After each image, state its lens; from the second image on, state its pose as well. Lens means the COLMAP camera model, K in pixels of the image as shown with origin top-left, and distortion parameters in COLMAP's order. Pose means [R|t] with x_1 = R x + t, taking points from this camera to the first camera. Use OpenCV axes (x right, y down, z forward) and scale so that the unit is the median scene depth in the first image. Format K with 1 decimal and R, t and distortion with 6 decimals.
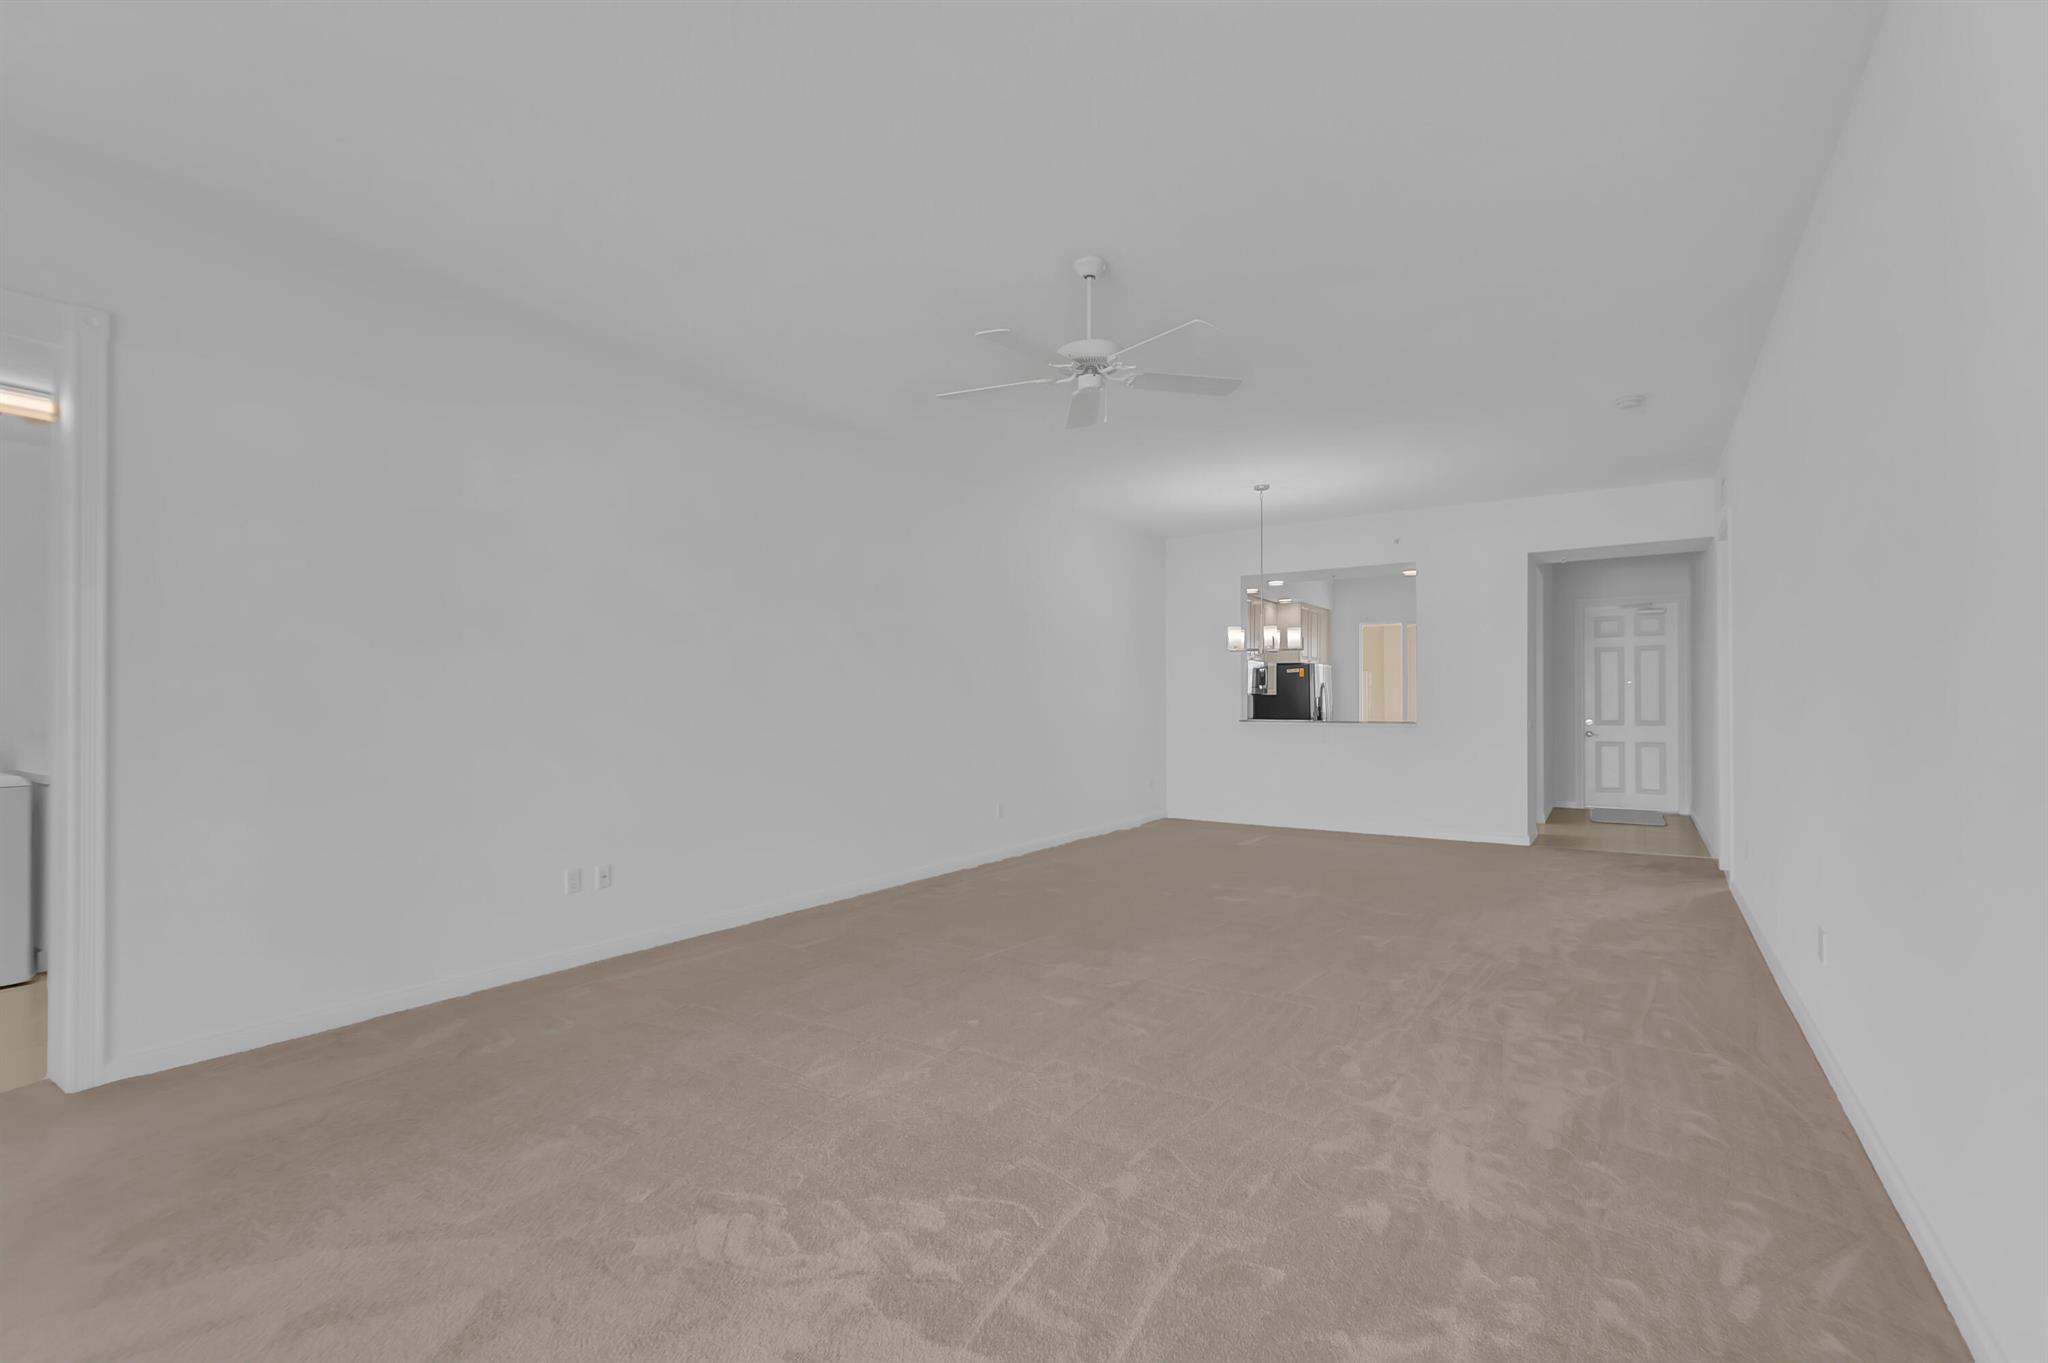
lens RADIAL K [[914.0, 0, 1029.5], [0, 914.0, 692.6], [0, 0, 1]] dist [0.016466, -0.012628]
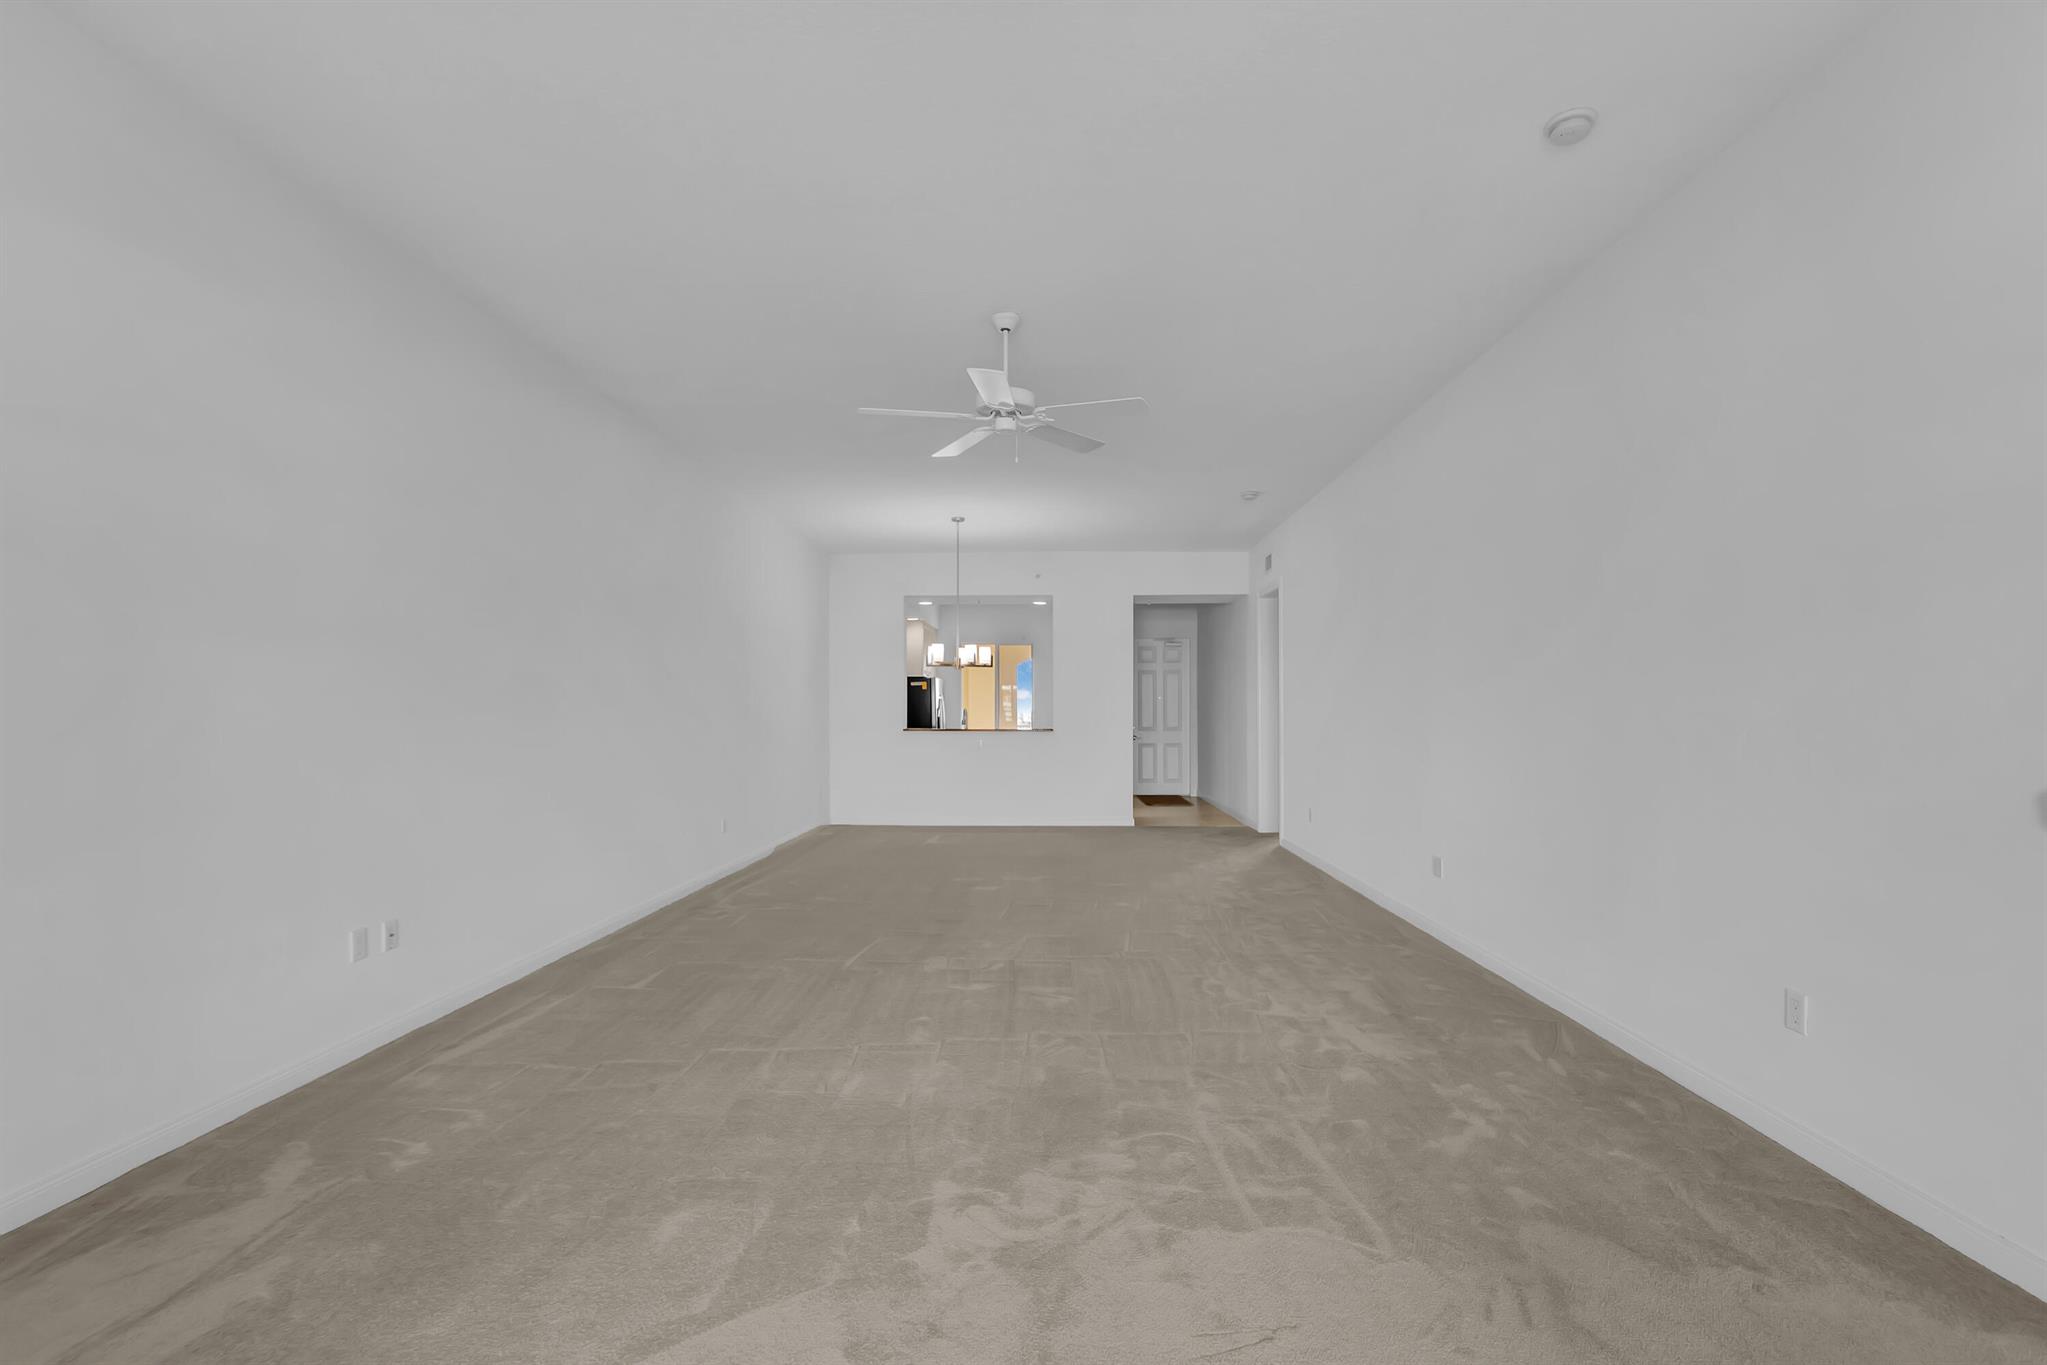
lens RADIAL K [[913.5, 0, 1003.1], [0, 913.5, 690.0], [0, 0, 1]] dist [0.016466, -0.012628]
pose [[0.837858, 0.014057, 0.545707, -0.407343], [-0.005453, 0.999834, -0.017383, 0.003048], [-0.545861, 0.011589, 0.837796, 0.054081]]
